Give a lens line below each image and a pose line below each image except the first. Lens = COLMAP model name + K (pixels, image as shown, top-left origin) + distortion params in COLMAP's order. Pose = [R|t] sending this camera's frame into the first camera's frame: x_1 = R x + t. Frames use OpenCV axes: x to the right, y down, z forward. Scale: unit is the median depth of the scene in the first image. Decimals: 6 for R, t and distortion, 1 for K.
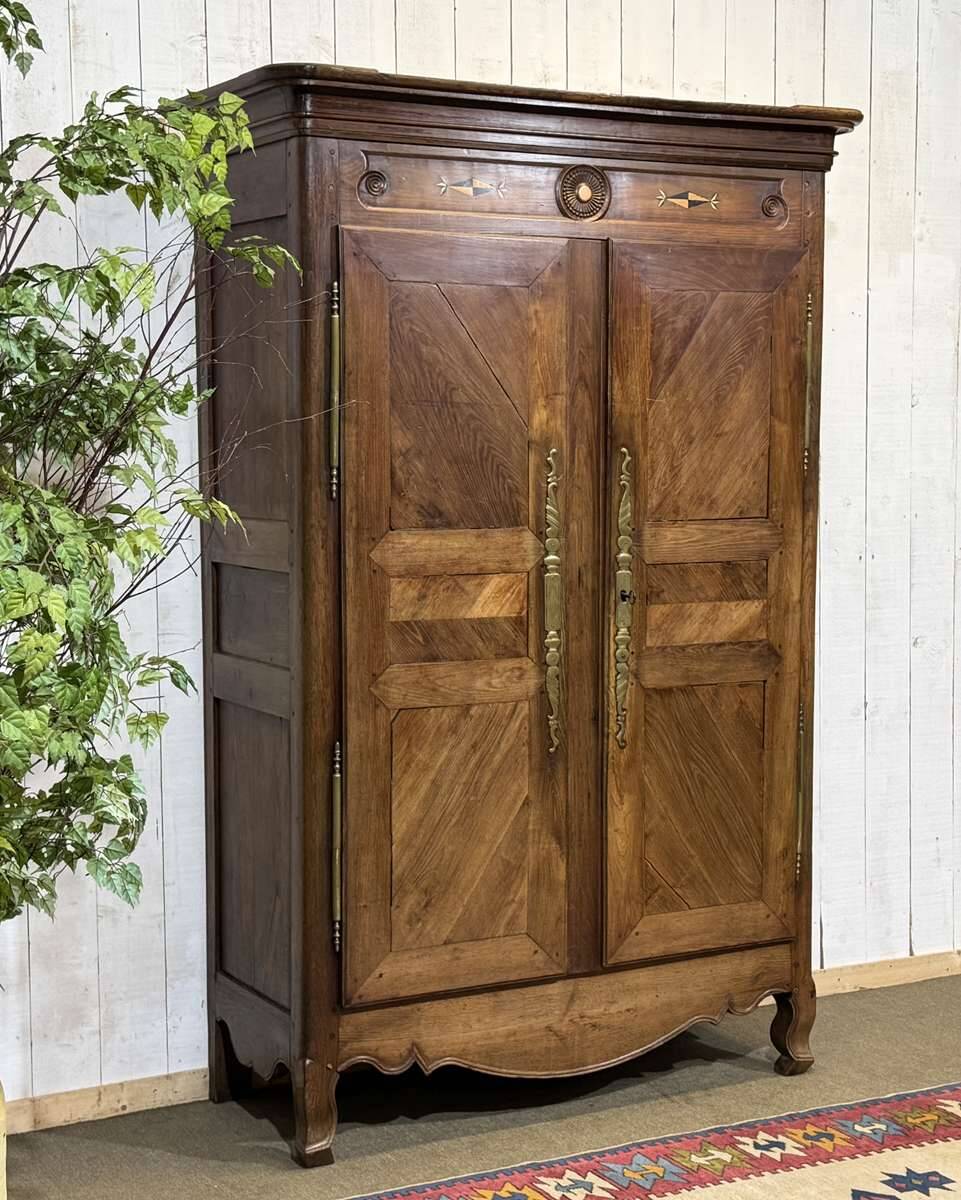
lens RADIAL K [[2036.0, 0, 480.5], [0, 2036.0, 600.0], [0, 0, 1]] dist [0.144299, -0.054771]
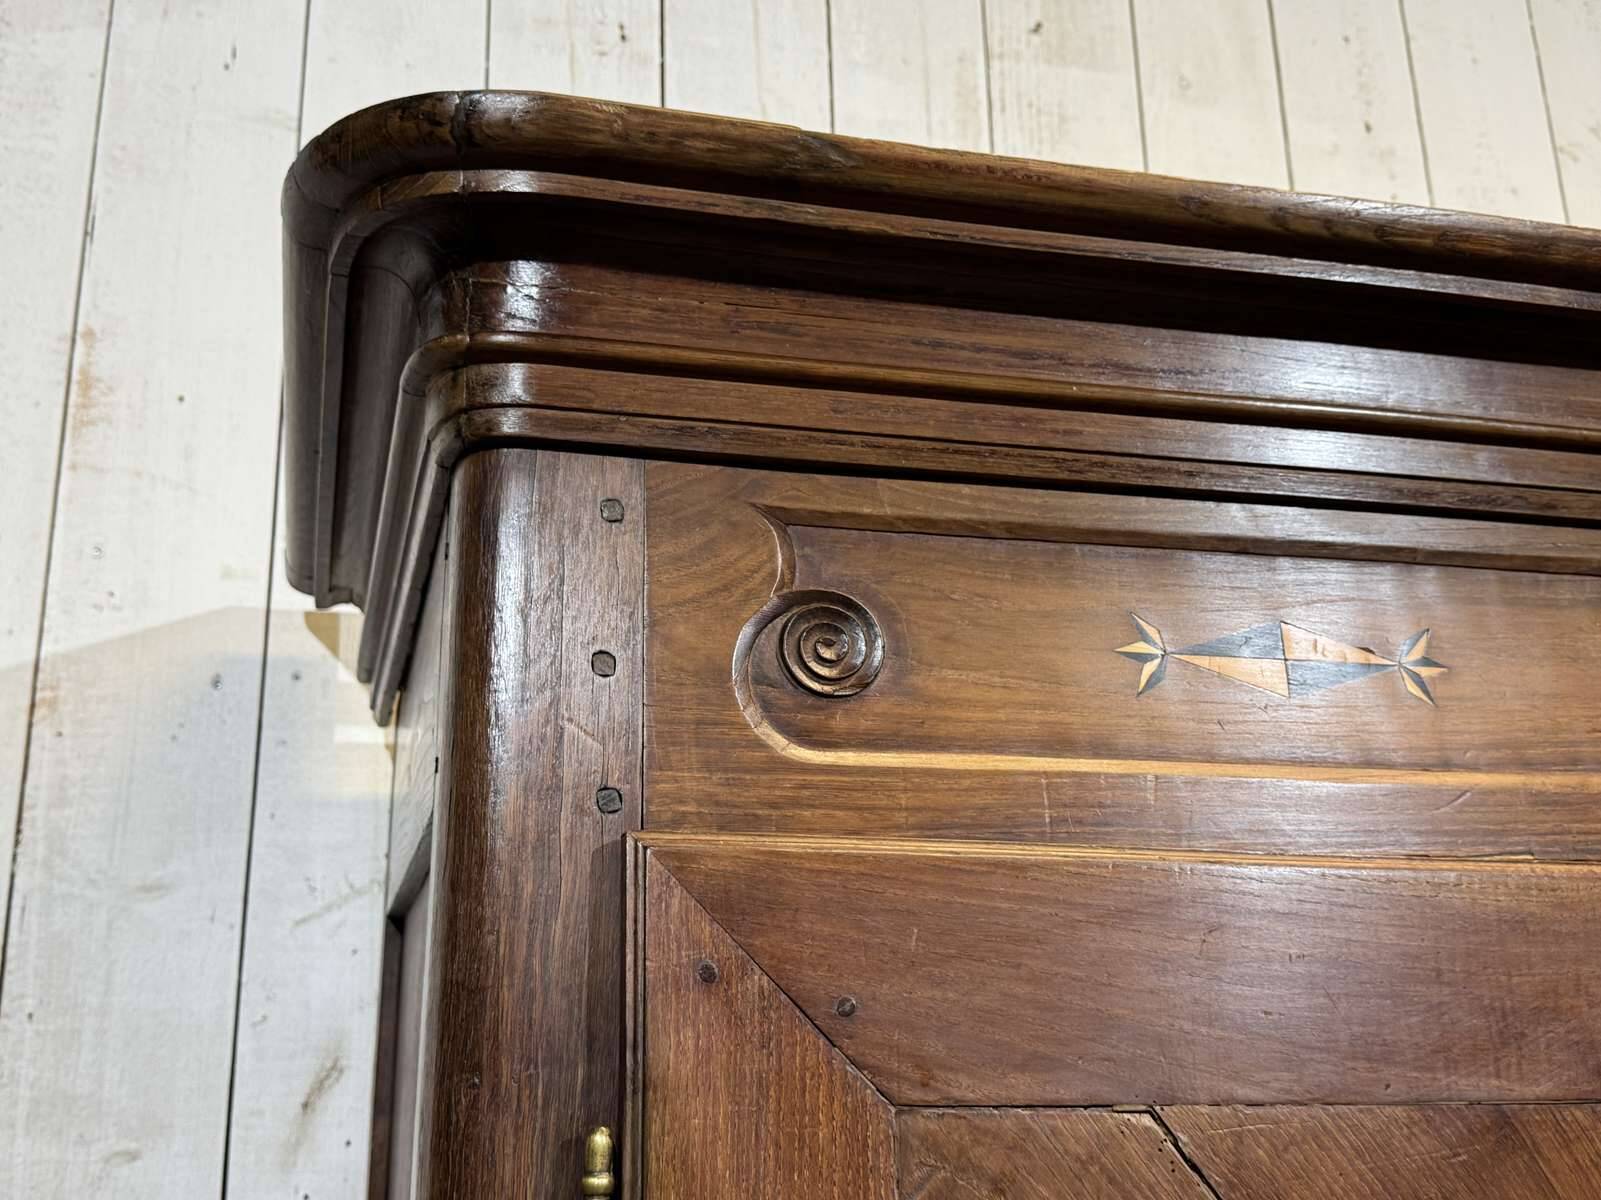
lens RADIAL K [[1577.1, 0, 778.1], [0, 1577.1, 603.6], [0, 0, 1]] dist [0.185105, -0.396235]
pose [[0.964625, -0.079995, -0.251195, -0.012603], [-0.014748, 0.934982, -0.354387, -0.139154], [0.263212, 0.345555, 0.900728, 0.797919]]
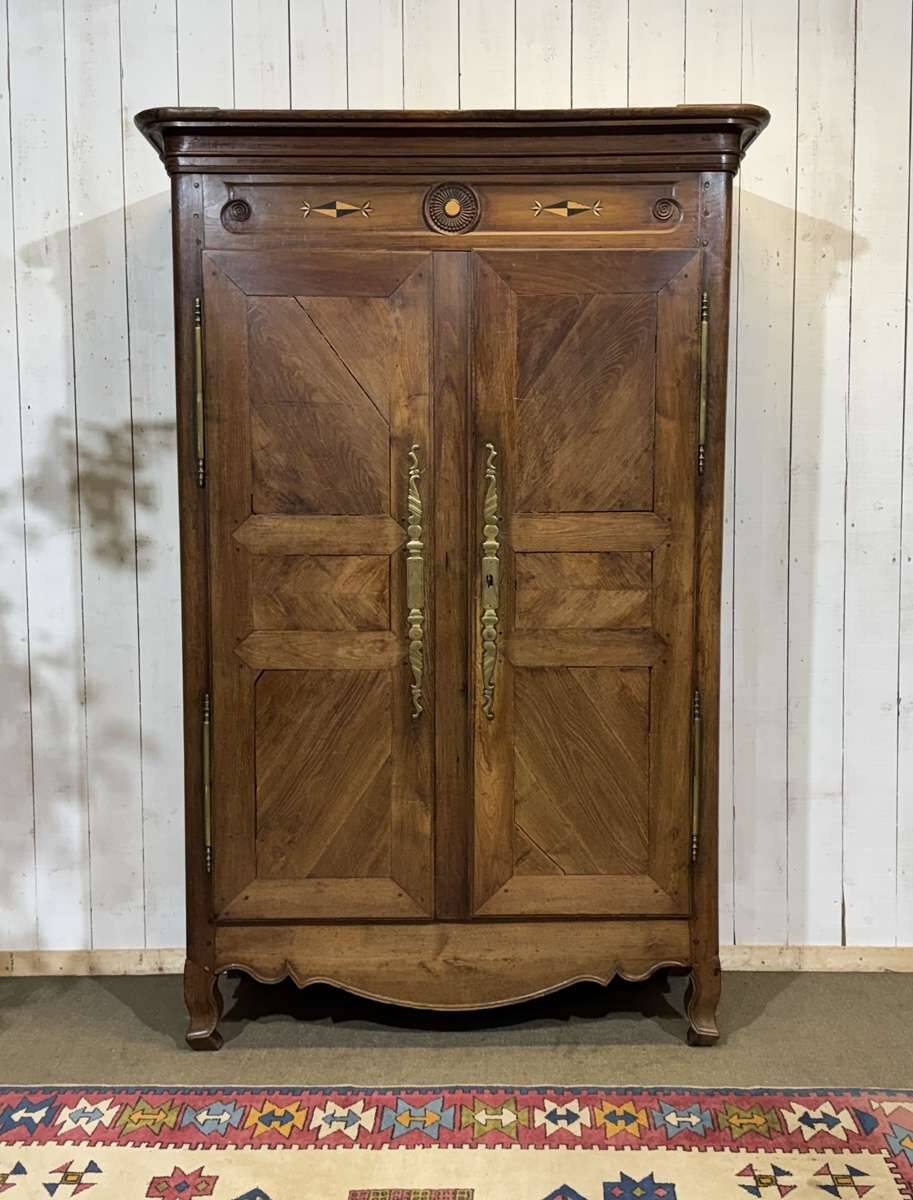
lens RADIAL K [[1274.4, 0, 480.8], [0, 1274.4, 603.7], [0, 0, 1]] dist [0.179901, -0.358537]
pose [[0.879898, 0.037694, -0.473666, 0.397482], [-0.037745, 0.999243, 0.009403, 0.004425], [0.473662, 0.009605, 0.880654, 0.403444]]
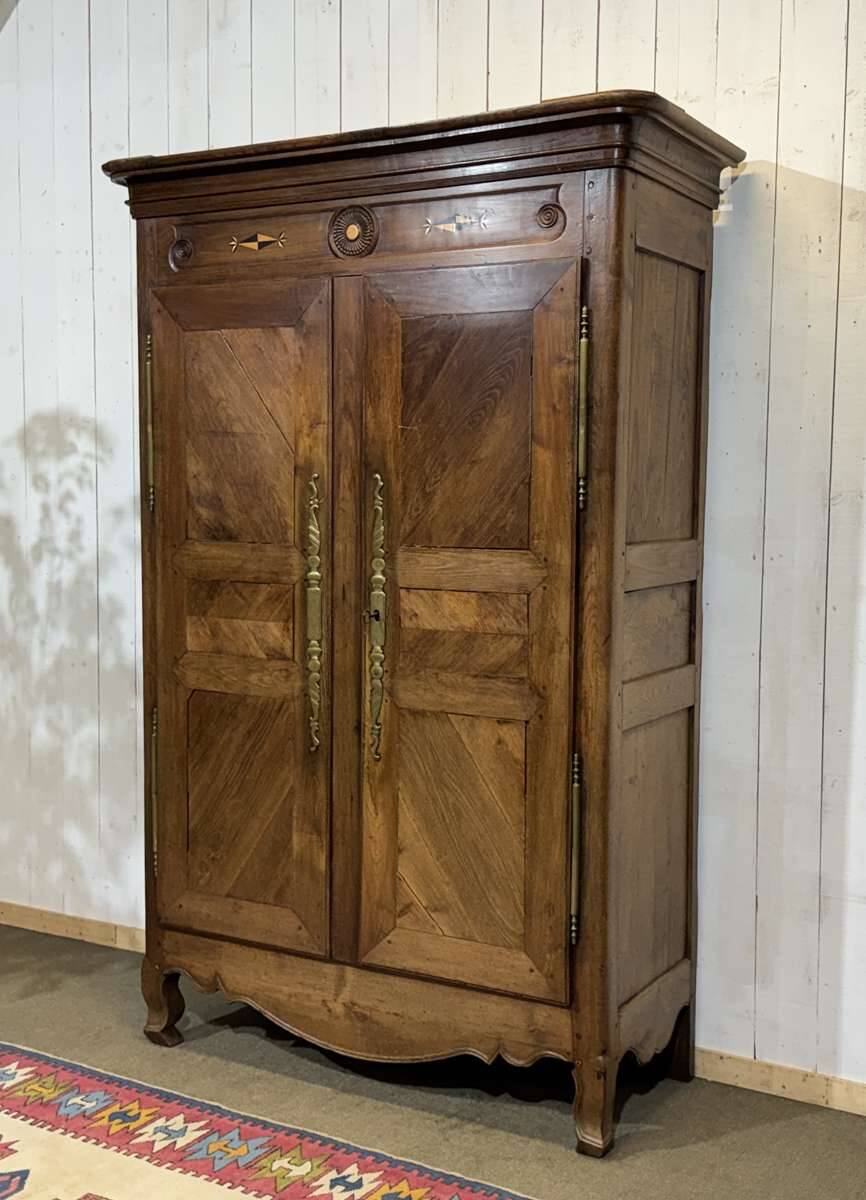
lens RADIAL K [[1408.5, 0, 466.8], [0, 1408.5, 602.6], [0, 0, 1]] dist [0.175352, -0.329759]
pose [[0.529499, 0.078858, -0.844637, 0.719087], [-0.078286, 0.995963, 0.043909, -0.044866], [0.844690, 0.042874, 0.533535, 0.664554]]
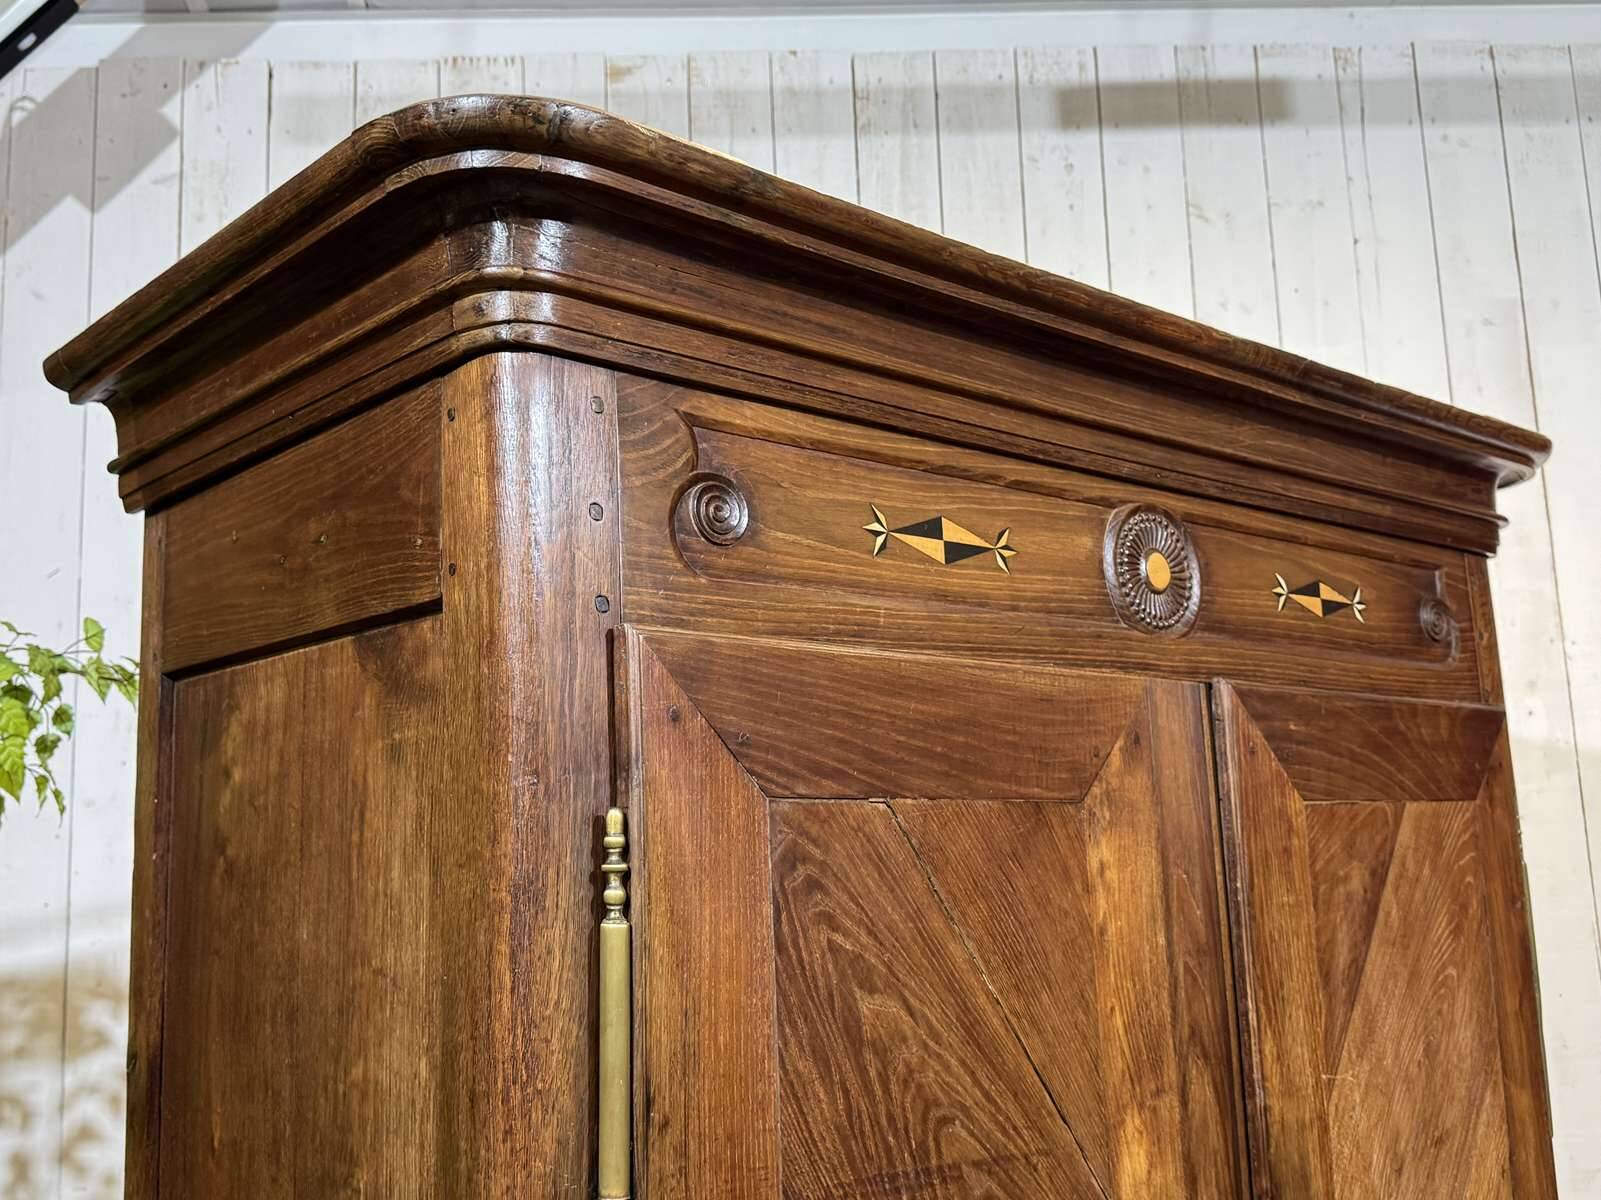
lens RADIAL K [[1577.1, 0, 778.1], [0, 1577.1, 603.6], [0, 0, 1]] dist [0.185105, -0.396235]
pose [[0.973978, 0.006621, 0.226547, -0.094562], [0.049778, 0.968917, -0.242325, -0.118995], [-0.221110, 0.247296, 0.943374, 0.717621]]
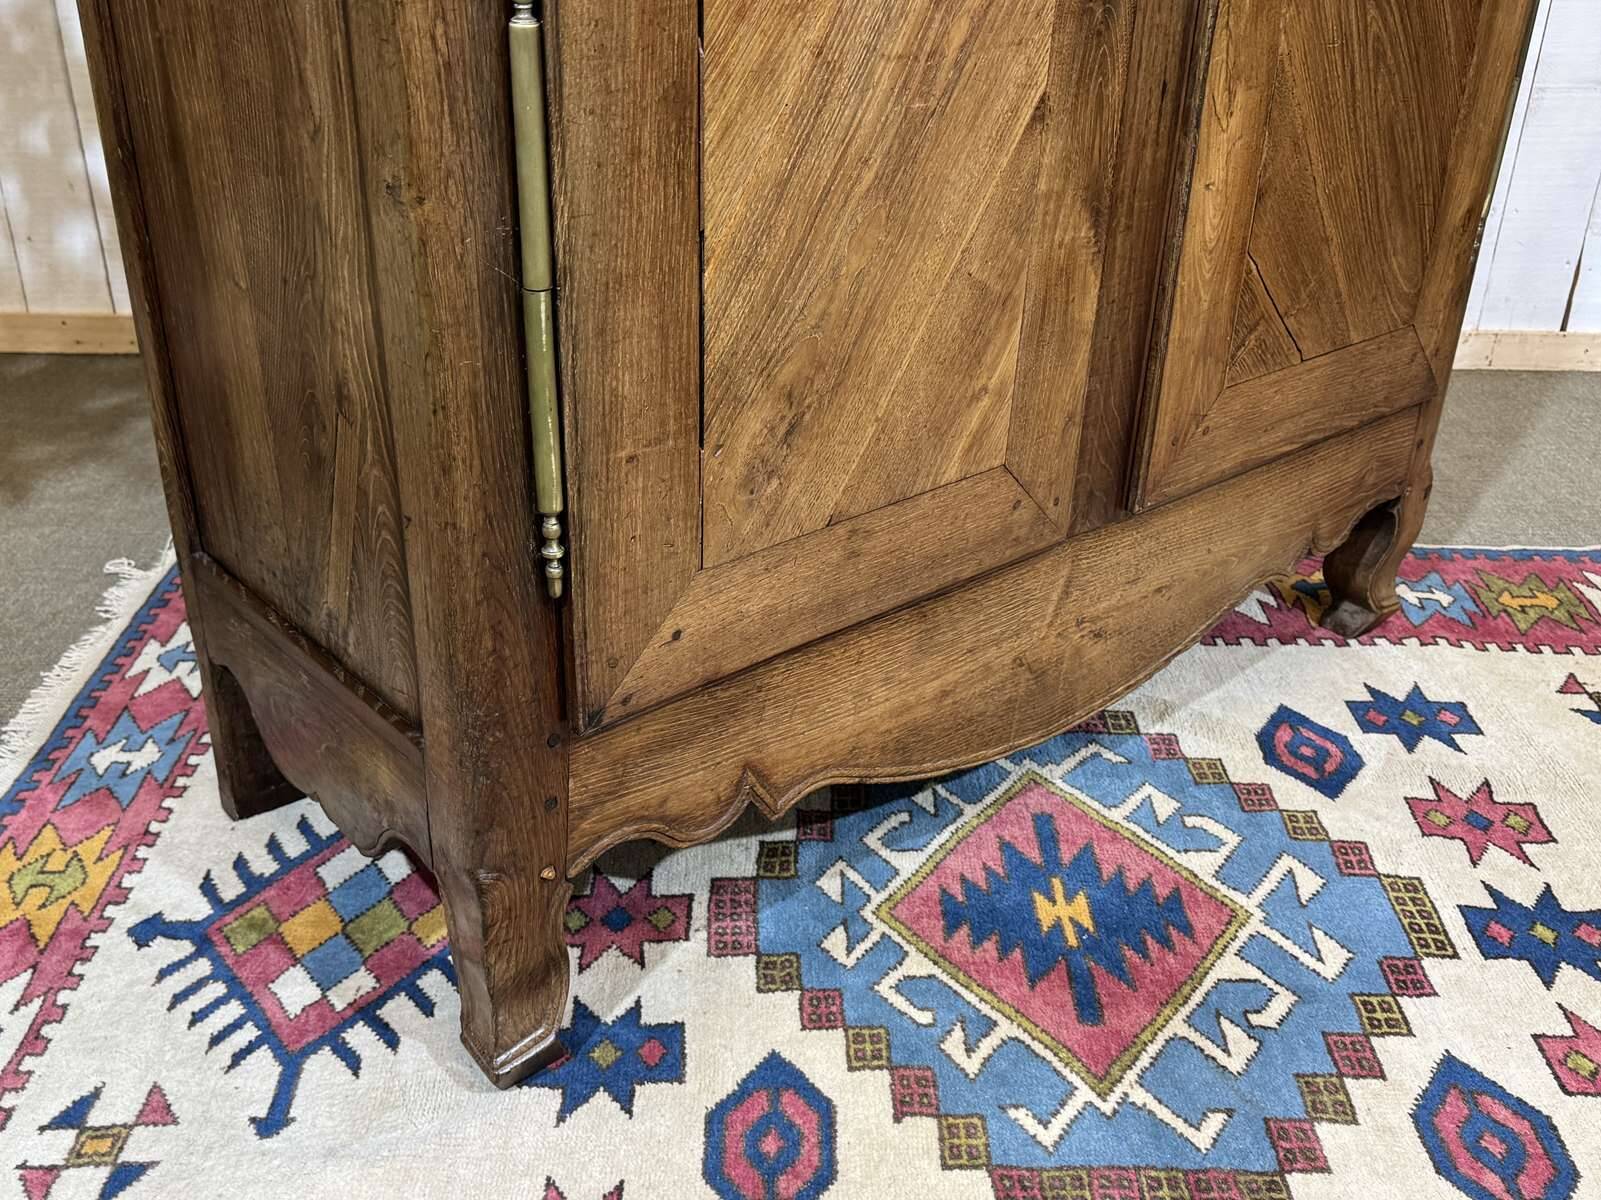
lens RADIAL K [[1545.4, 0, 798.8], [0, 1545.4, 620.9], [0, 0, 1]] dist [0.159145, -0.375108]
pose [[0.976315, -0.077768, 0.201894, -0.079415], [-0.011106, 0.913921, 0.405741, 0.069942], [-0.216069, -0.398373, 0.891411, 0.734827]]
